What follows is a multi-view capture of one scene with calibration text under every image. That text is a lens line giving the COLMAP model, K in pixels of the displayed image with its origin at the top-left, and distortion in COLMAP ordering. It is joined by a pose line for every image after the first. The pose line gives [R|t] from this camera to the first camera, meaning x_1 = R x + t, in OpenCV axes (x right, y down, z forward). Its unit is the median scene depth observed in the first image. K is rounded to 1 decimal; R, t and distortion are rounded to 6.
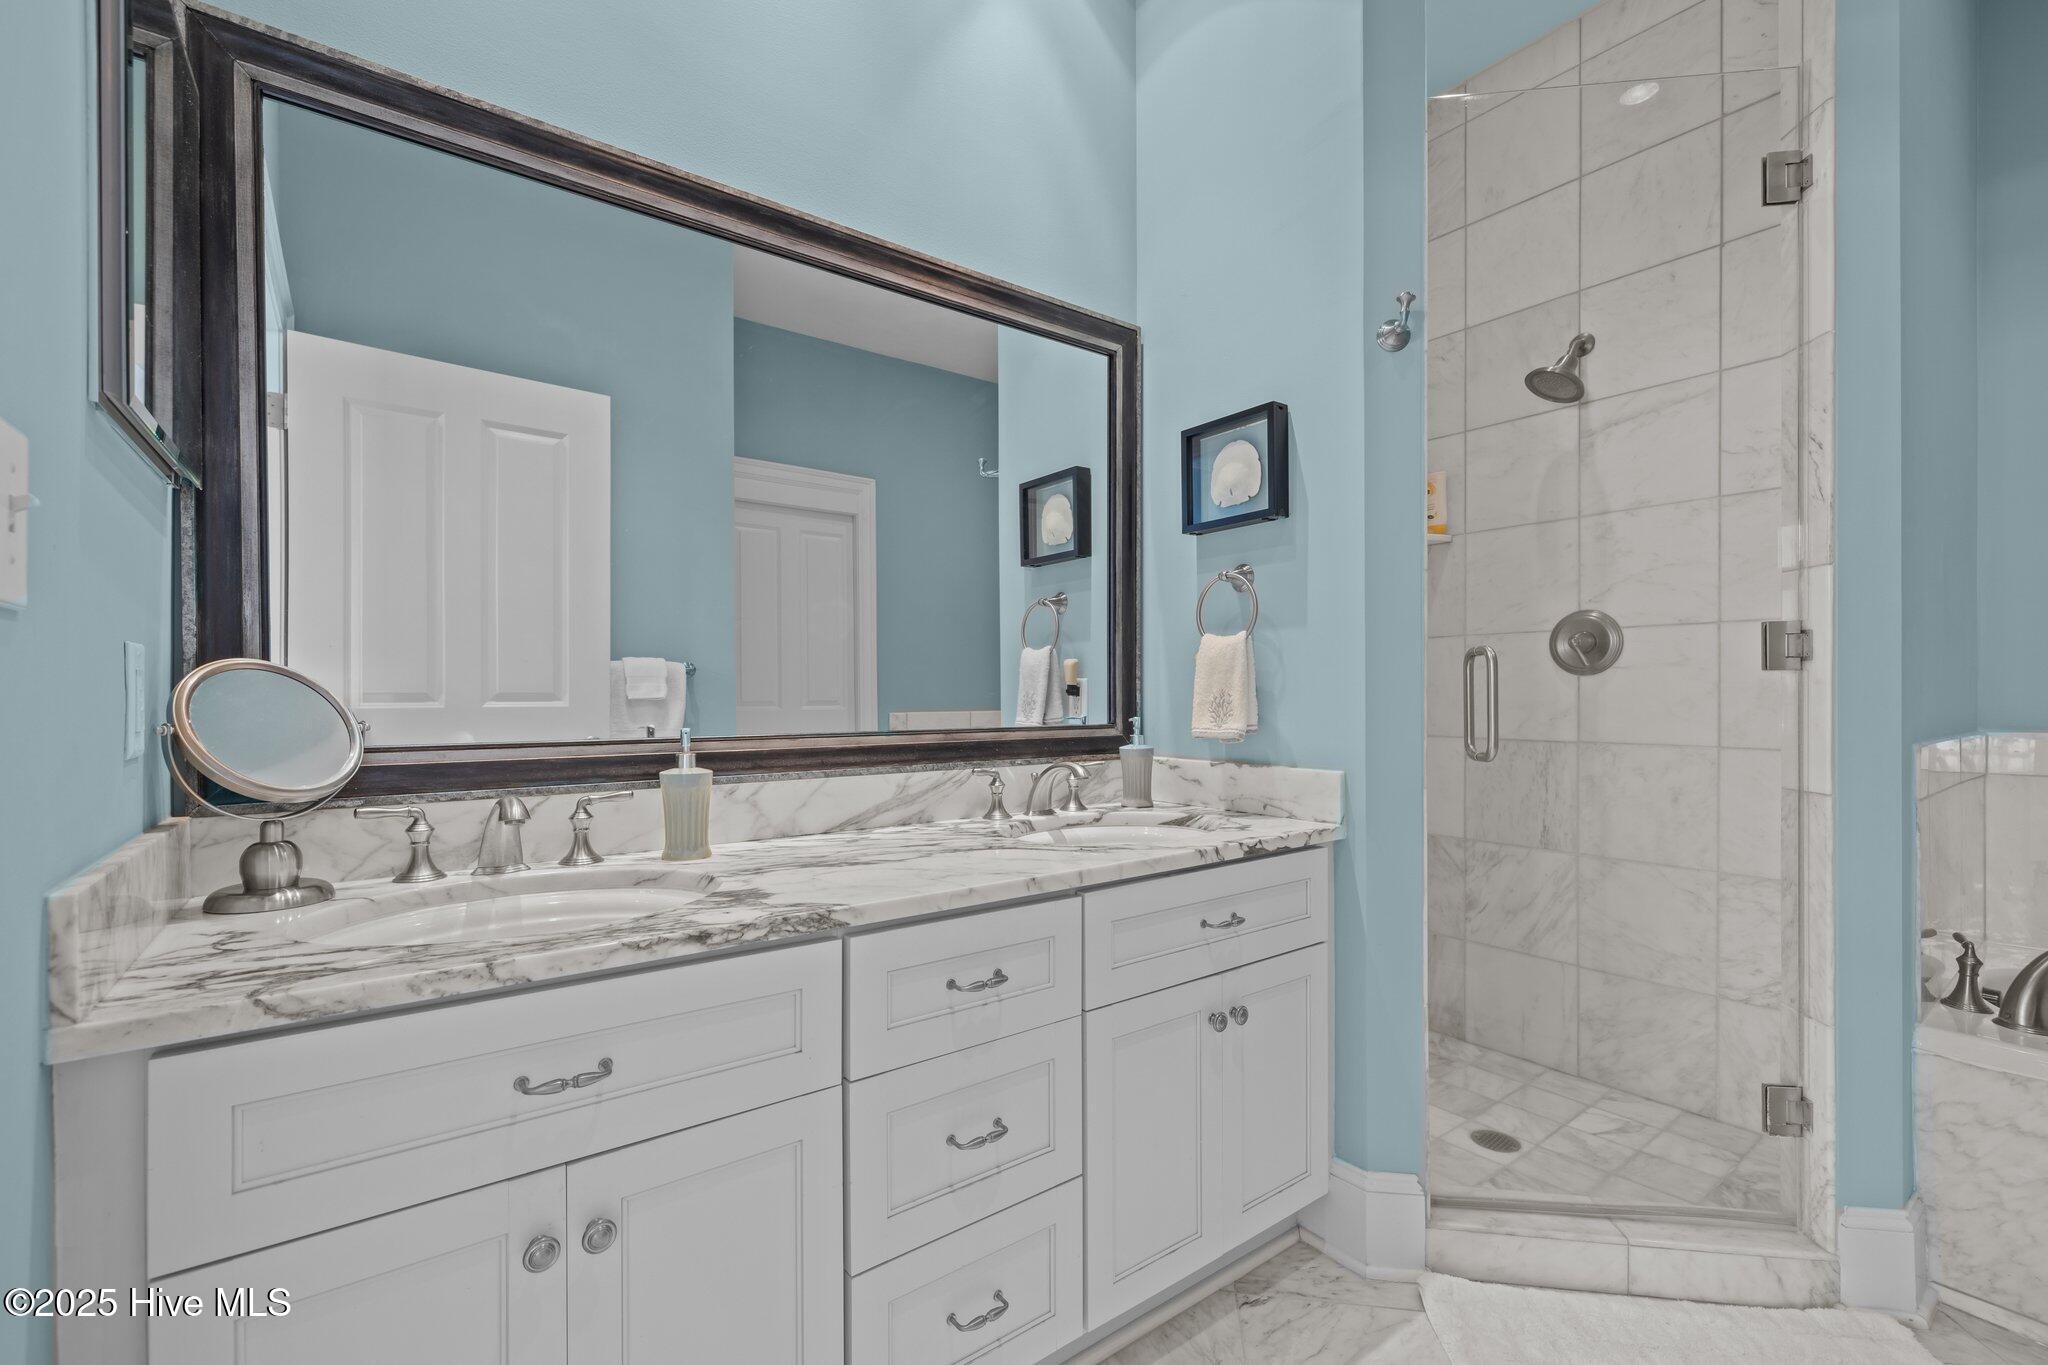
lens RADIAL K [[873.3, 0, 1025.9], [0, 873.3, 694.7], [0, 0, 1]] dist [0.001185, 0.000126]
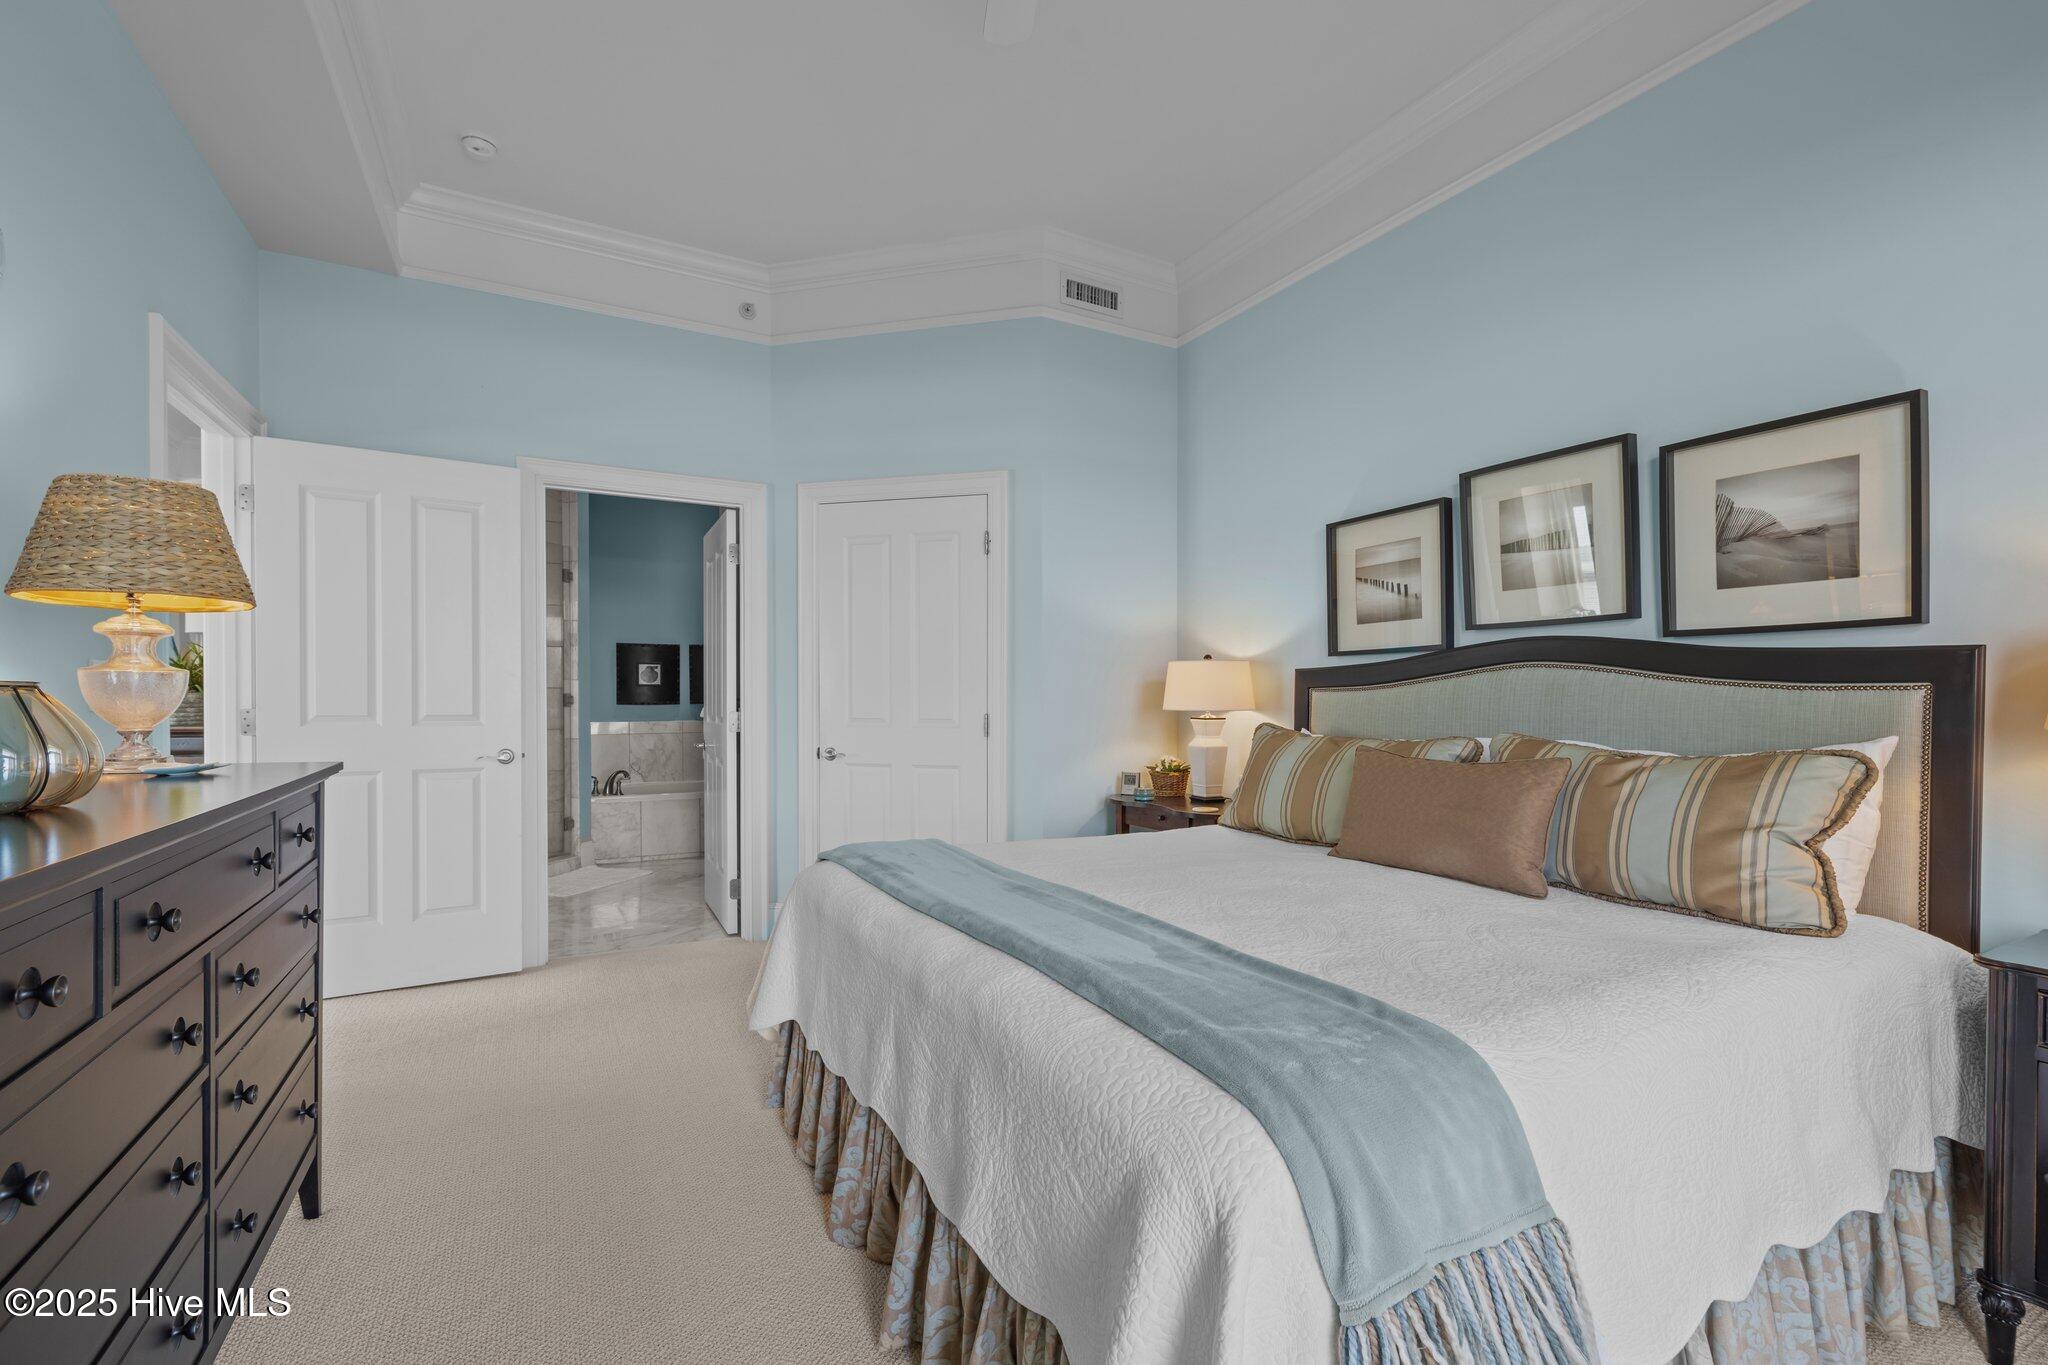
lens RADIAL K [[873.3, 0, 1025.9], [0, 873.3, 694.7], [0, 0, 1]] dist [0.001185, 0.000126]
pose [[0.140961, 0.004019, 0.990007, -1.933657], [0.007545, 0.999958, -0.005133, -0.035573], [-0.989986, 0.008193, 0.140925, -1.111659]]
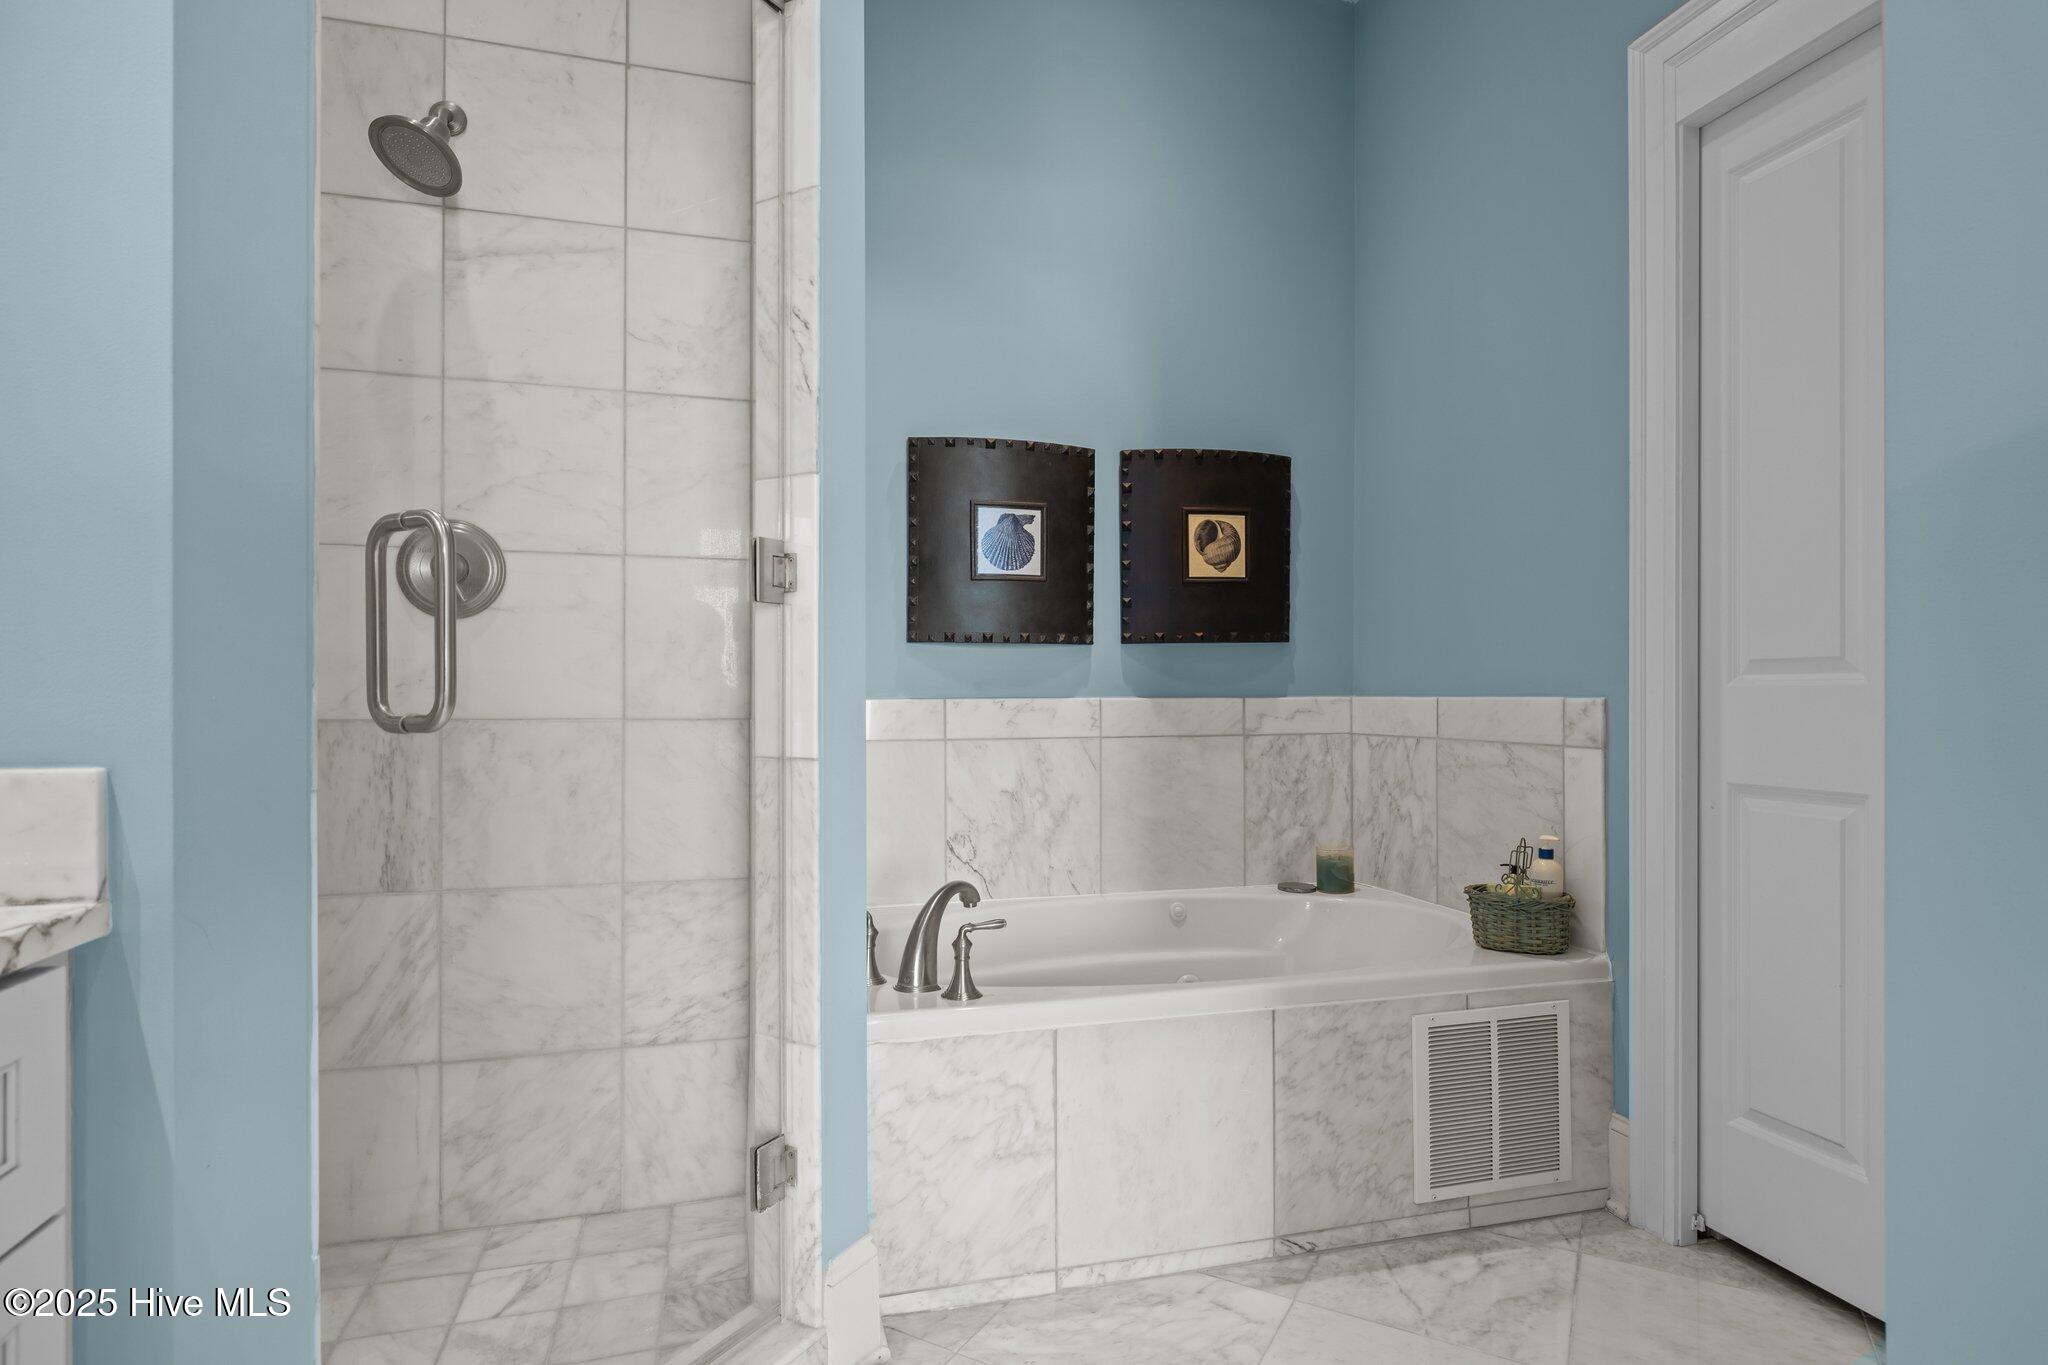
lens RADIAL K [[1077.0, 0, 1017.0], [0, 1077.0, 696.5], [0, 0, 1]] dist [-0.003768, -0.000334]
pose [[0.368287, 0.004958, 0.929699, 0.046817], [-0.000835, 0.999987, -0.005002, 0.045079], [-0.929712, 0.001066, 0.368287, 0.336839]]
